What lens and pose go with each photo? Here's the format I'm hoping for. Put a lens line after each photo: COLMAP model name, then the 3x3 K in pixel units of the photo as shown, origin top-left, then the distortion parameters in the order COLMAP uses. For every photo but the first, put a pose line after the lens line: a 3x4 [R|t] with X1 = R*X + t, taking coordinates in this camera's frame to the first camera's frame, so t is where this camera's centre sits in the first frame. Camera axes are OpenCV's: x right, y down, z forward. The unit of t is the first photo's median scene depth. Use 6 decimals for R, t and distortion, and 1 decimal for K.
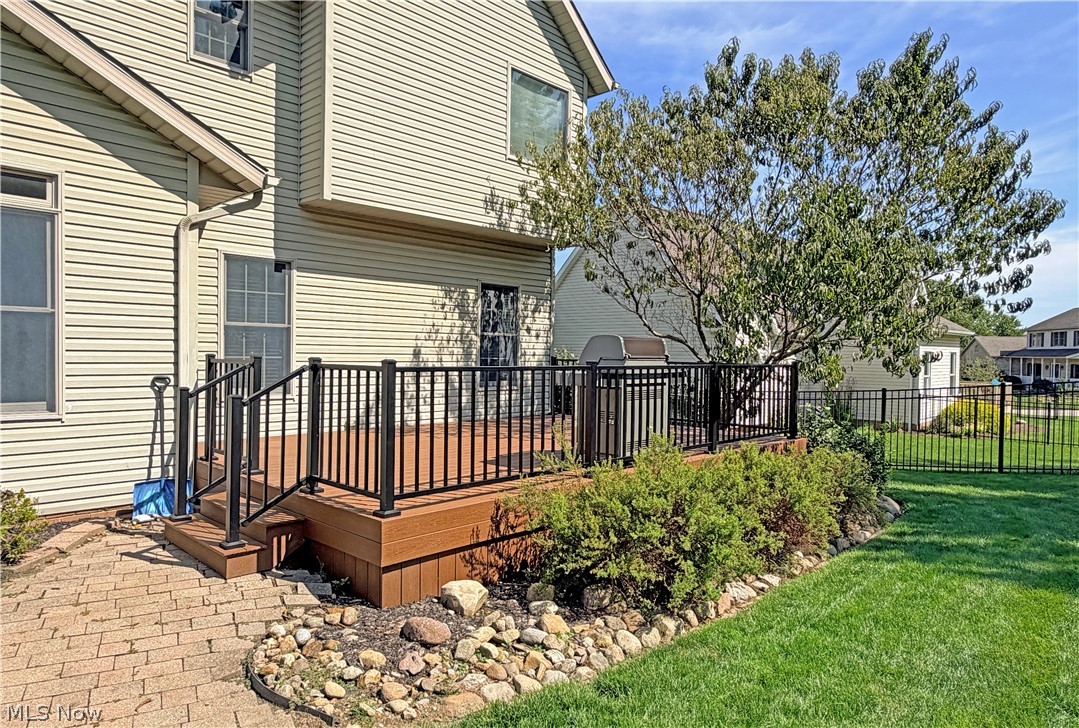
lens RADIAL K [[685.0, 0, 536.3], [0, 685.0, 368.3], [0, 0, 1]] dist [0.000800, 0.001279]
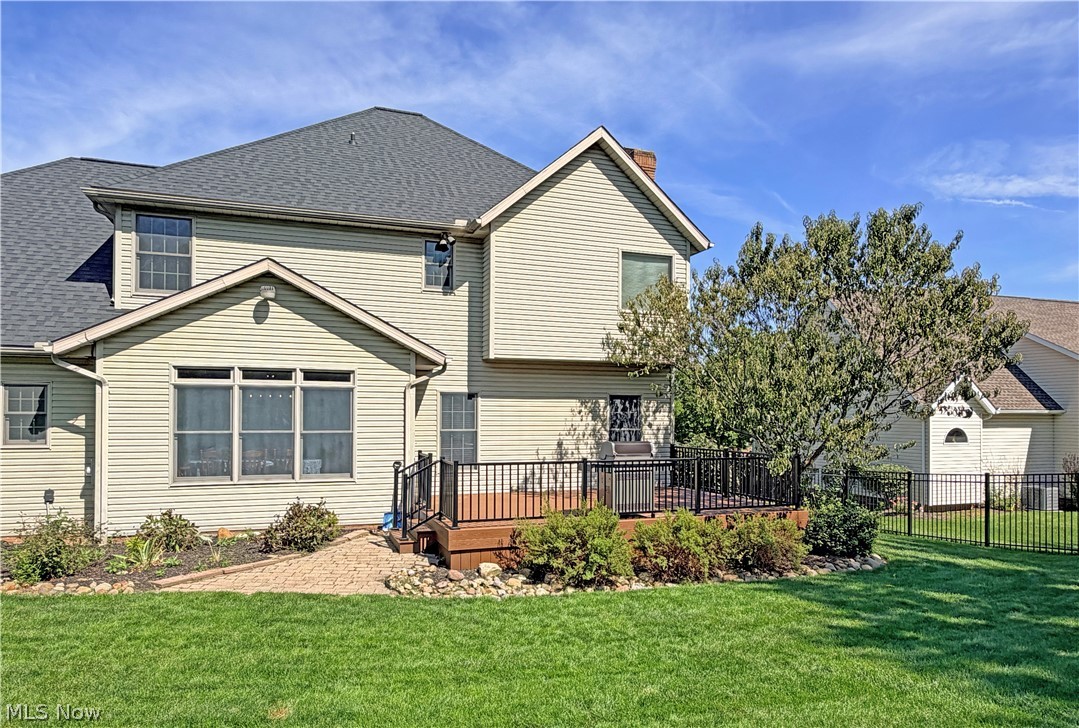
lens RADIAL K [[683.7, 0, 539.6], [0, 683.7, 407.8], [0, 0, 1]] dist [0.000720, -0.000065]
pose [[0.899158, -0.016792, -0.437301, 0.566445], [-0.000091, 0.999256, -0.038557, -0.054424], [0.437623, 0.034709, 0.898488, -0.506484]]
